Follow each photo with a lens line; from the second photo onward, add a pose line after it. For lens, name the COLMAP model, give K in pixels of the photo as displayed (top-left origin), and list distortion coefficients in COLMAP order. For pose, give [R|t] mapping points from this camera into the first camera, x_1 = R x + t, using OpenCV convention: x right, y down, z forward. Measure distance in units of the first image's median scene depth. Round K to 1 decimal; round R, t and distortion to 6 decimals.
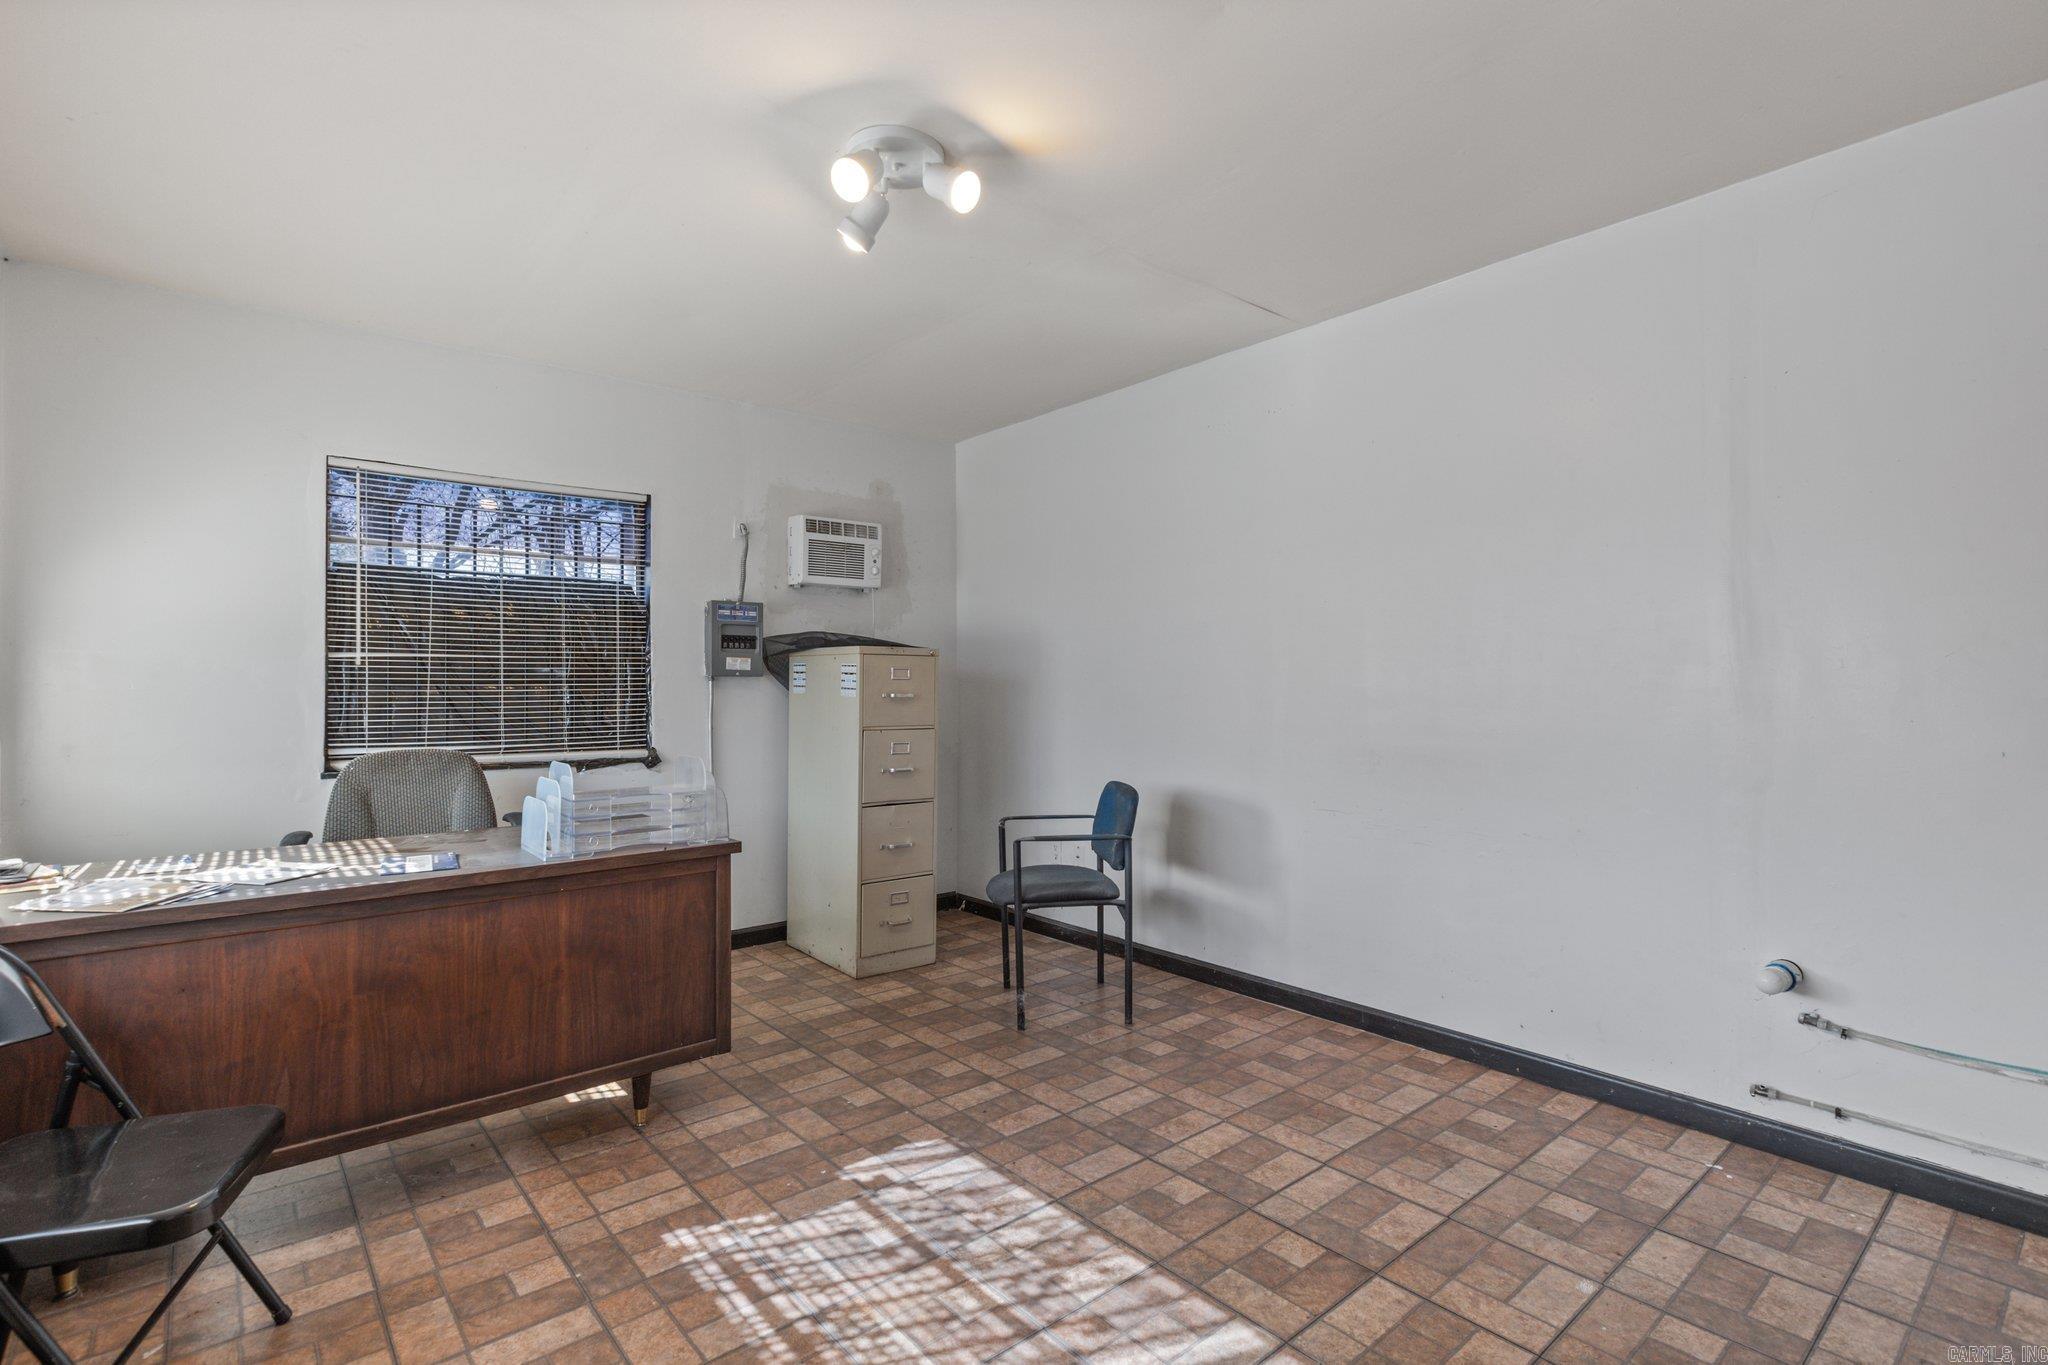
lens RADIAL K [[932.8, 0, 1024.0], [0, 932.8, 682.5], [0, 0, 1]] dist [0.000202, 0.000443]
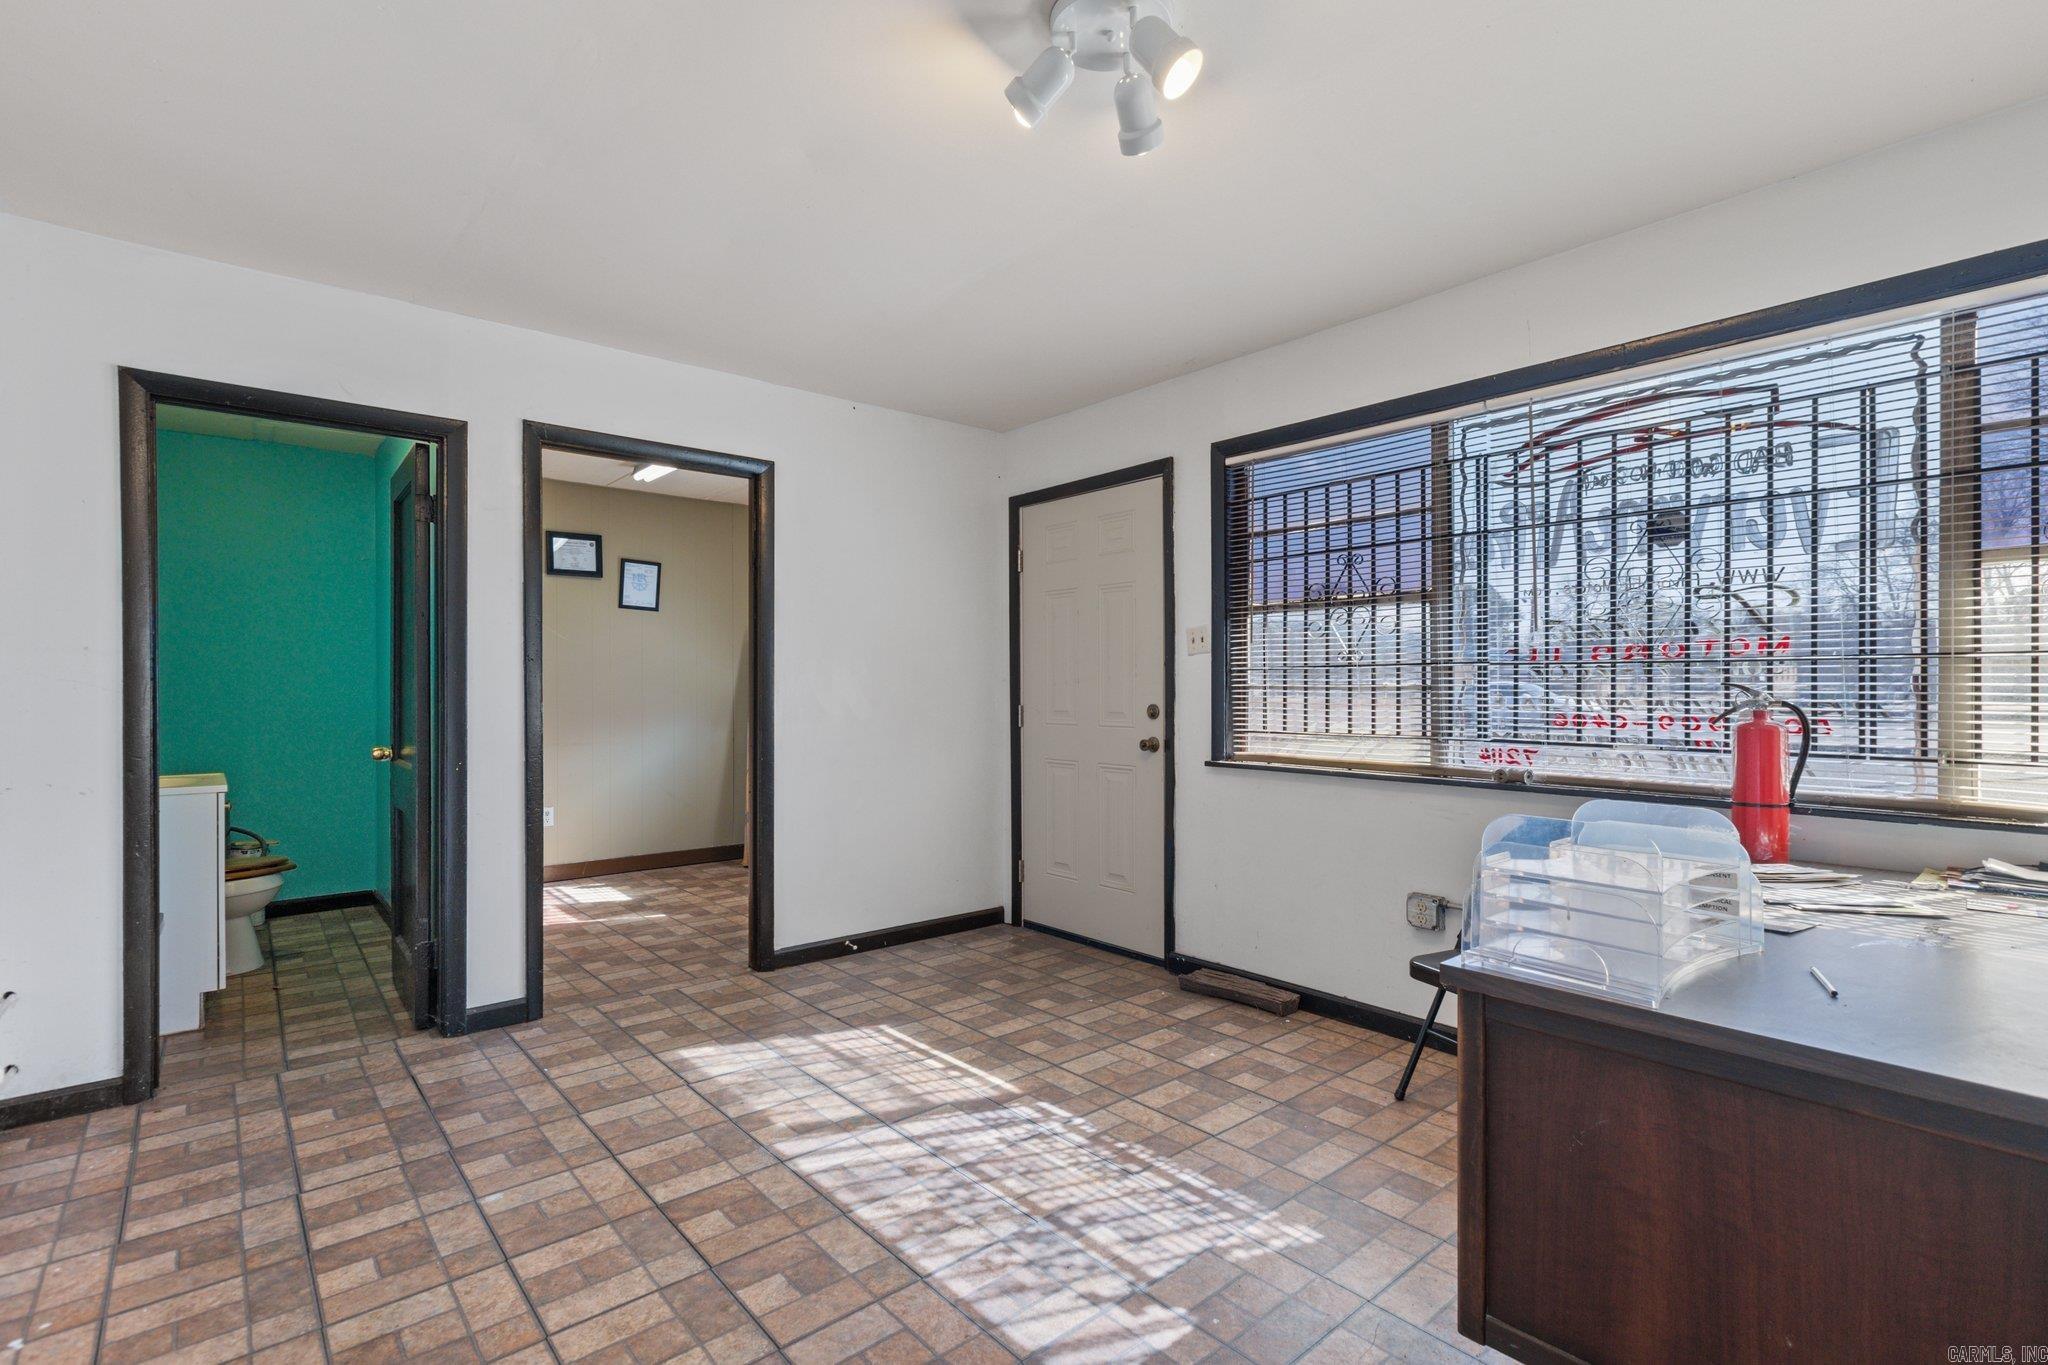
lens RADIAL K [[932.8, 0, 1024.0], [0, 932.8, 682.5], [0, 0, 1]] dist [0.000202, 0.000443]
pose [[-0.999953, 0.005069, -0.008269, -0.062539], [0.005145, 0.999945, -0.009177, 0.005132], [0.008222, -0.009219, -0.999924, 2.049484]]
